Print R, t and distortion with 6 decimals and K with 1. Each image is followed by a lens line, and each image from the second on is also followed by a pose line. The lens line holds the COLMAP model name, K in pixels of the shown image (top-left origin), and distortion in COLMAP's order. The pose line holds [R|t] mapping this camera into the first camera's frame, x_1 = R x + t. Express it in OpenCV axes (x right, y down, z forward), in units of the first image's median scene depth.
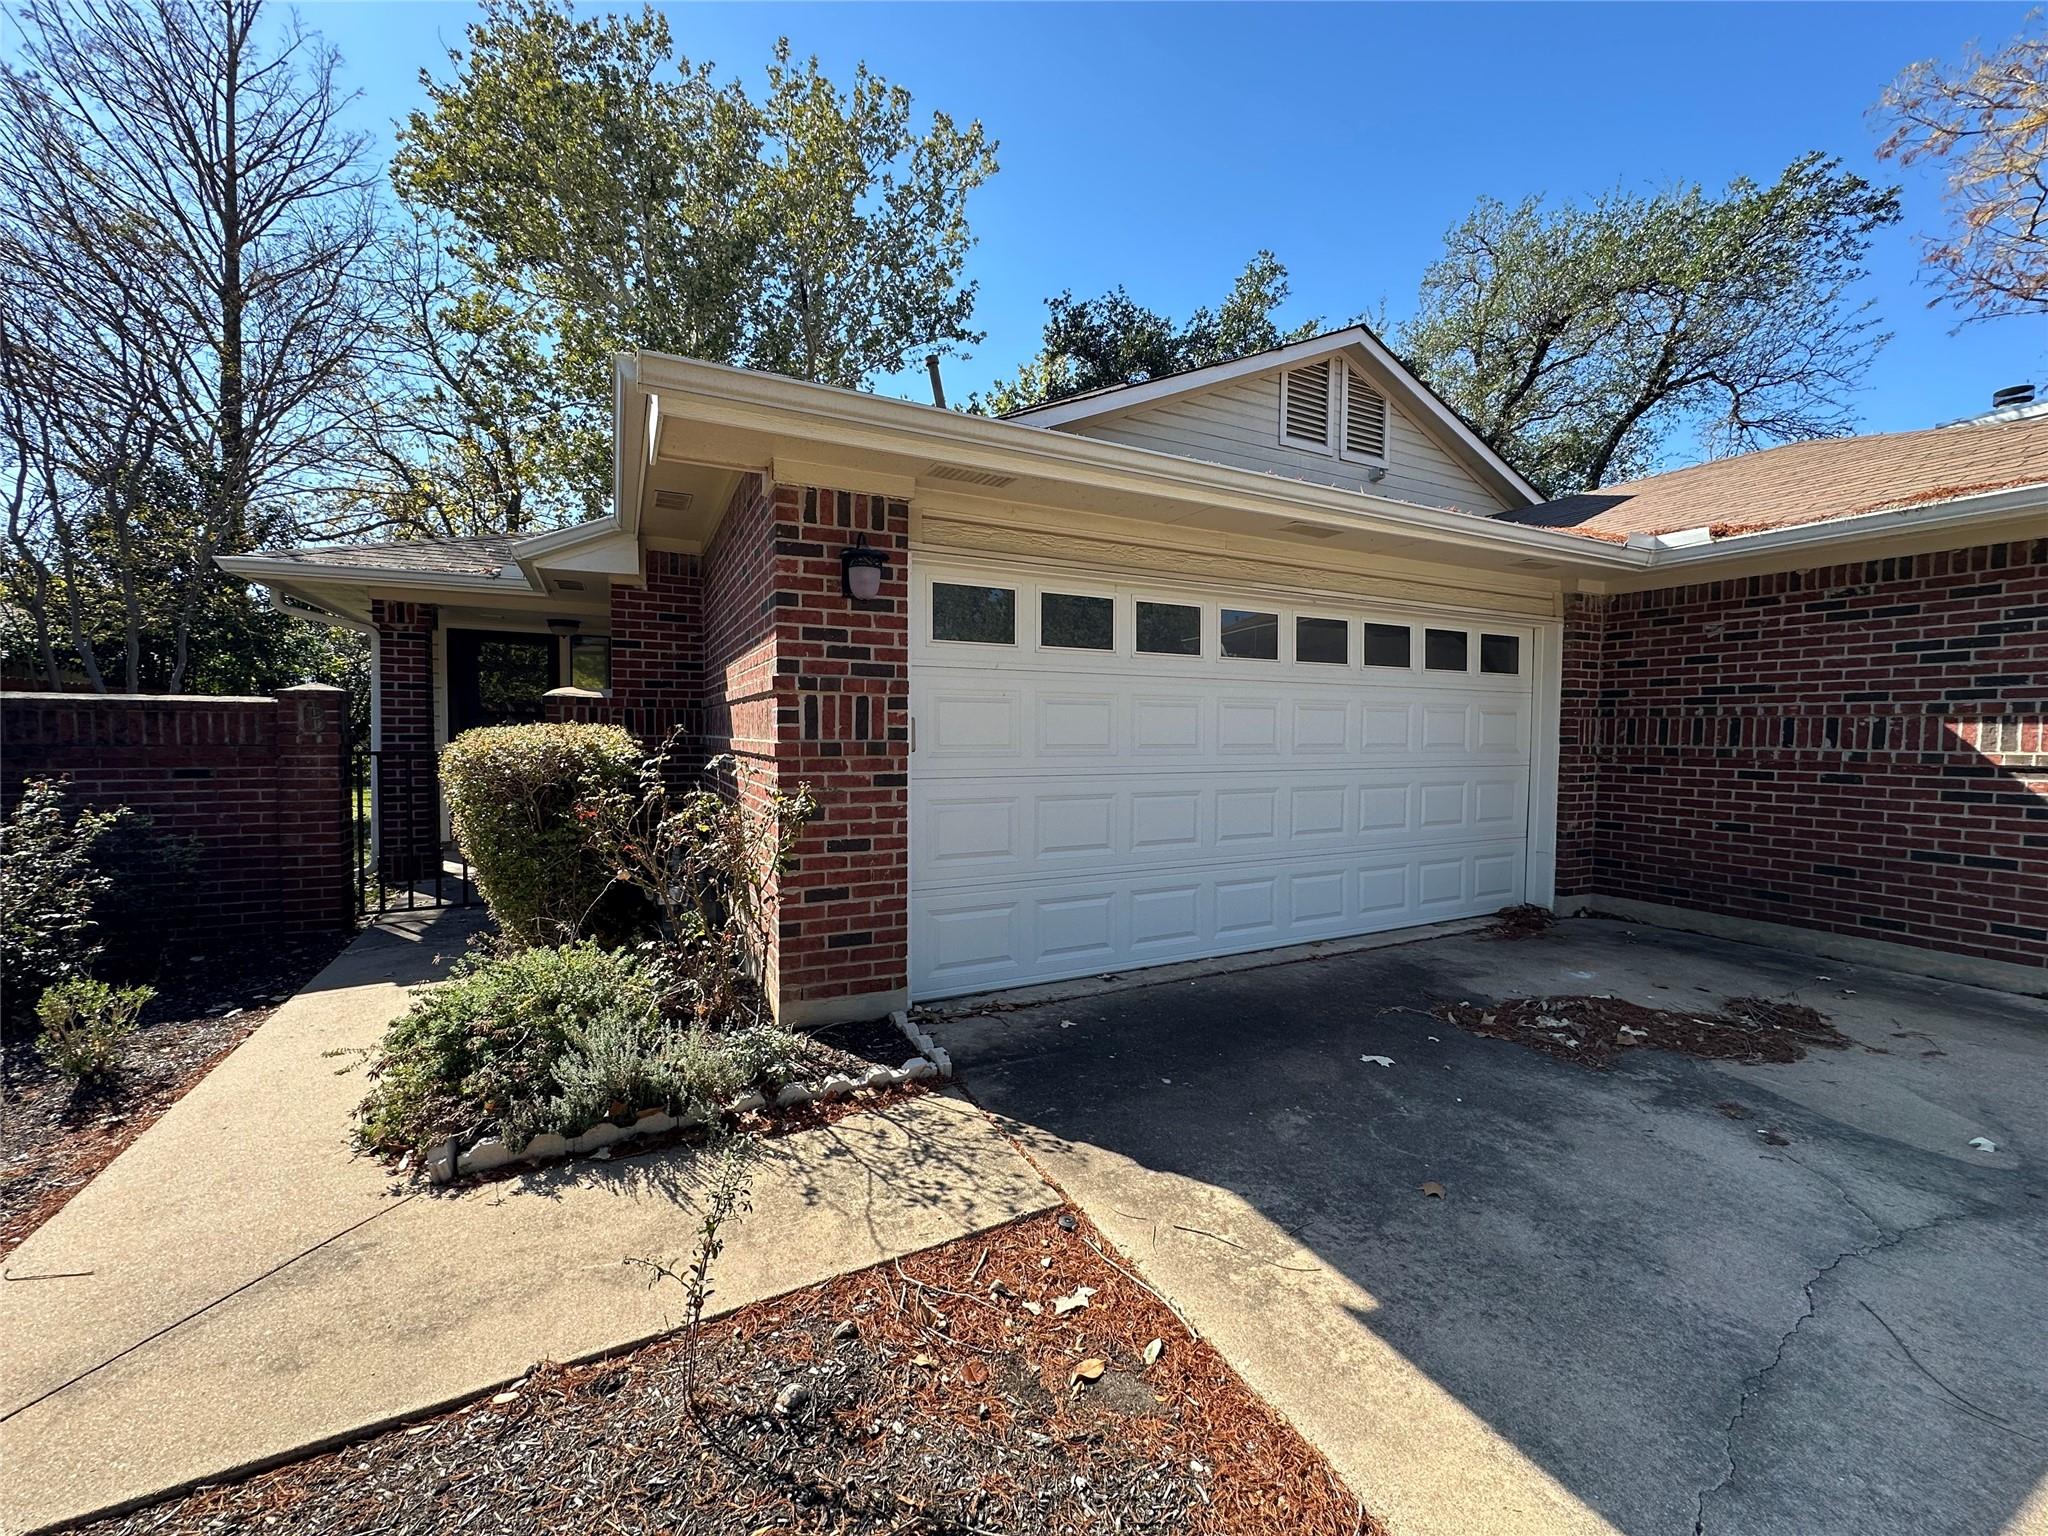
lens RADIAL K [[847.8, 0, 1036.0], [0, 847.8, 763.6], [0, 0, 1]] dist [-0.004848, 0.001553]
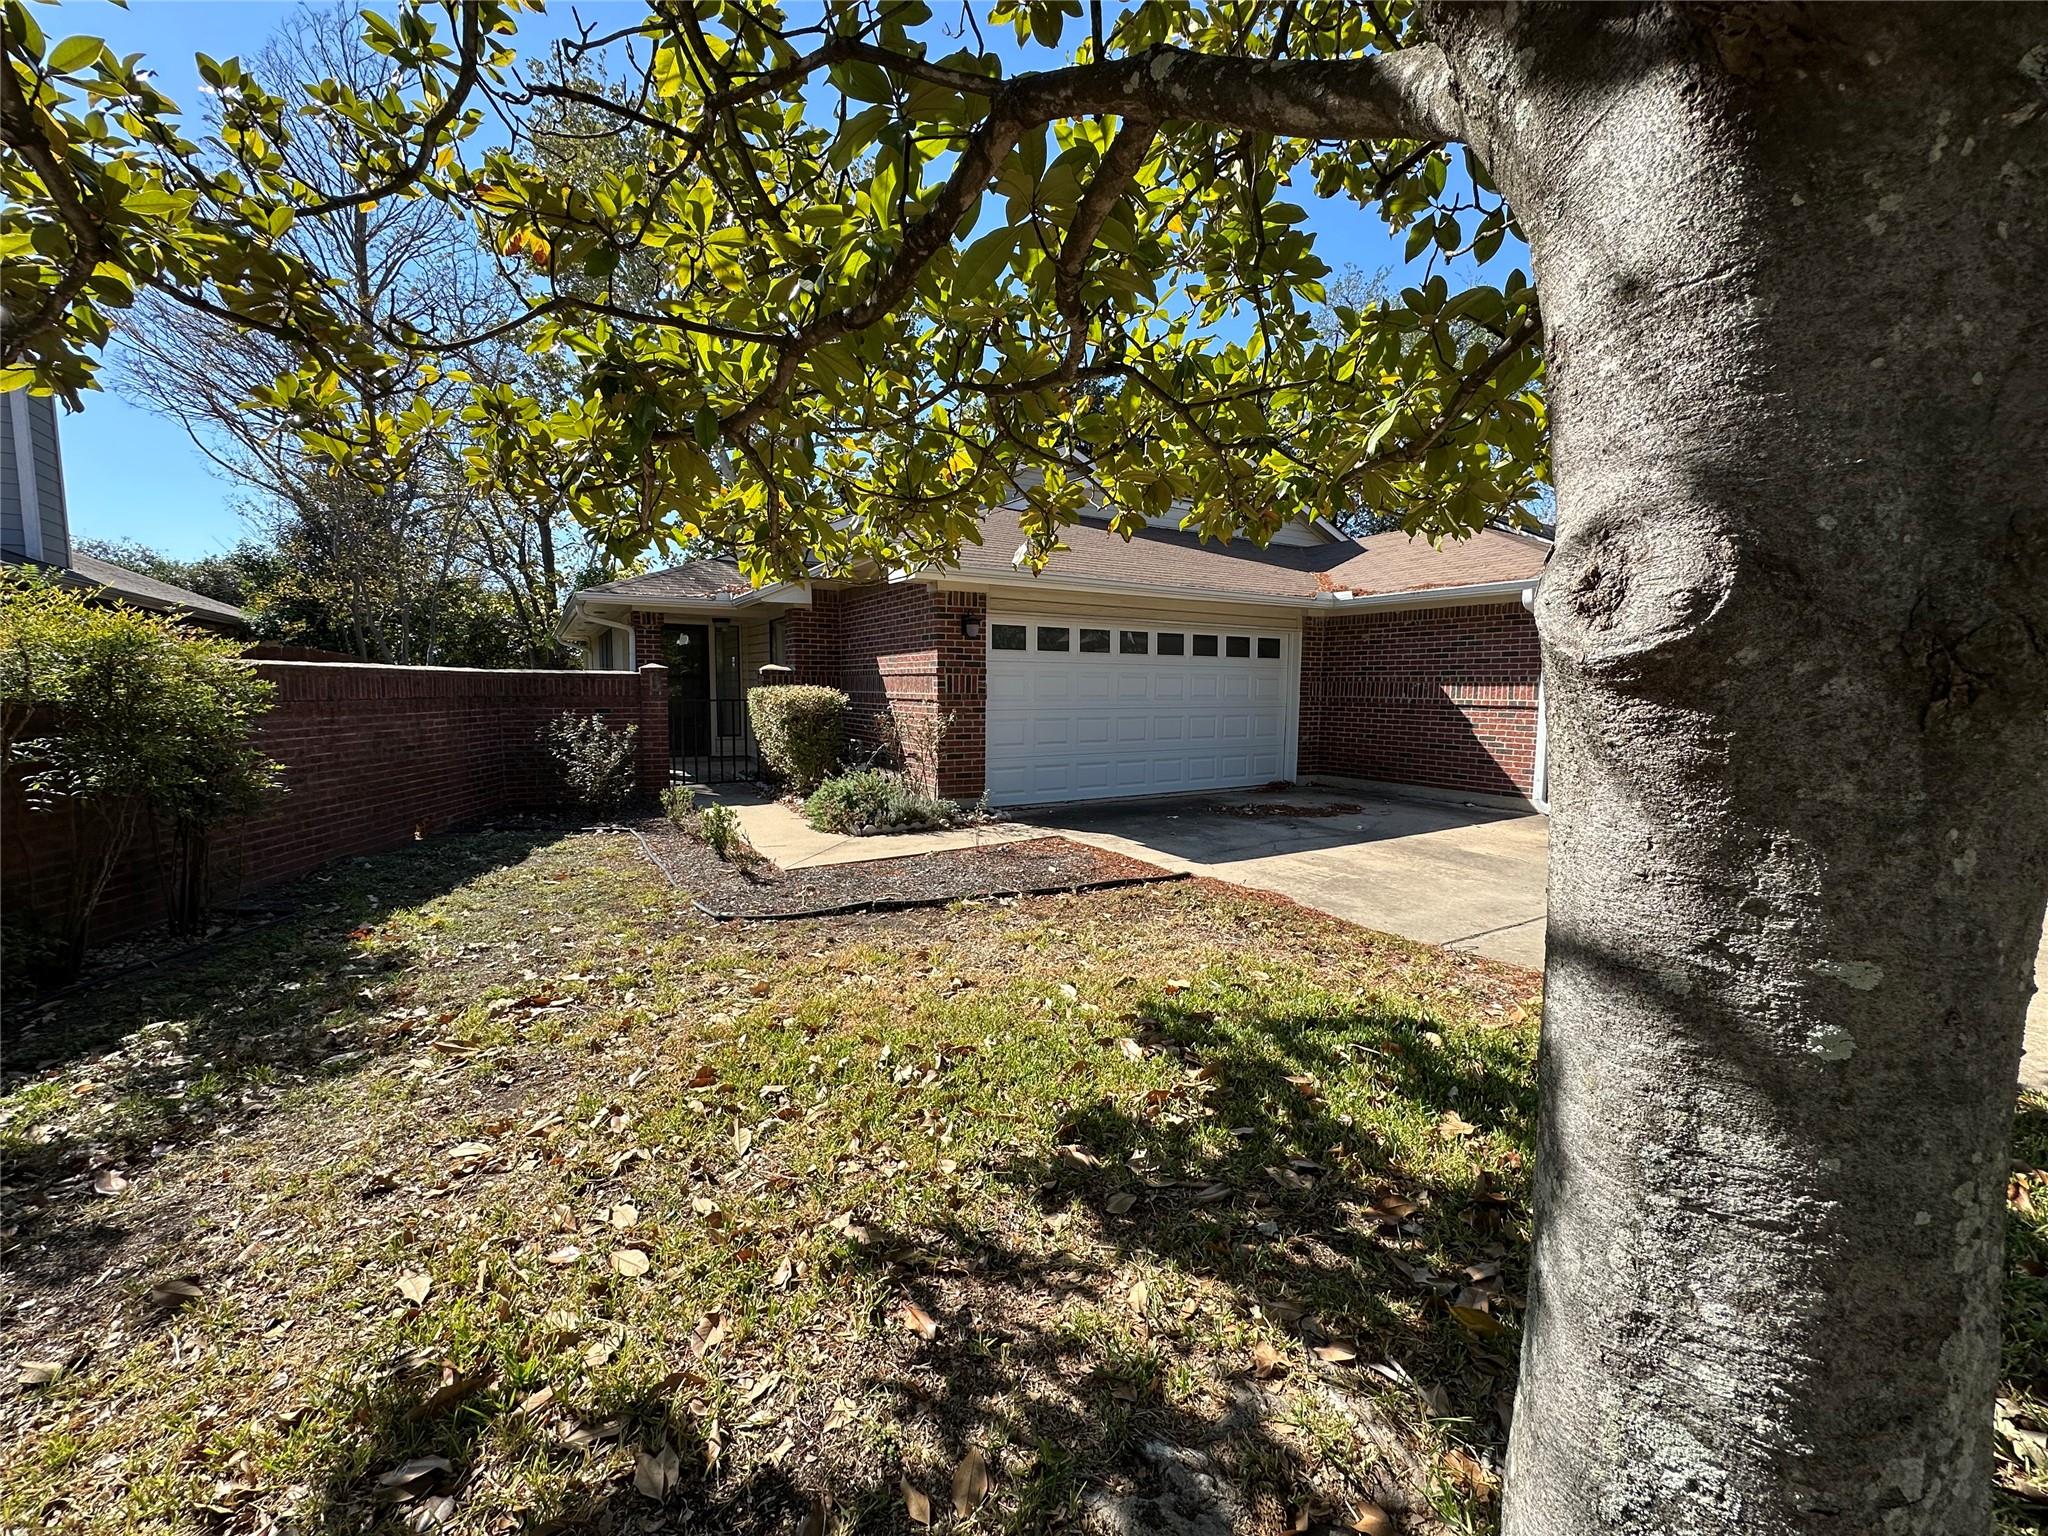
lens RADIAL K [[847.8, 0, 1040.2], [0, 847.8, 773.1], [0, 0, 1]] dist [-0.004848, 0.001553]
pose [[0.997054, -0.006656, 0.076412, -0.145157], [0.001624, 0.997836, 0.065725, 0.032058], [-0.076684, -0.065408, 0.994908, -1.129360]]
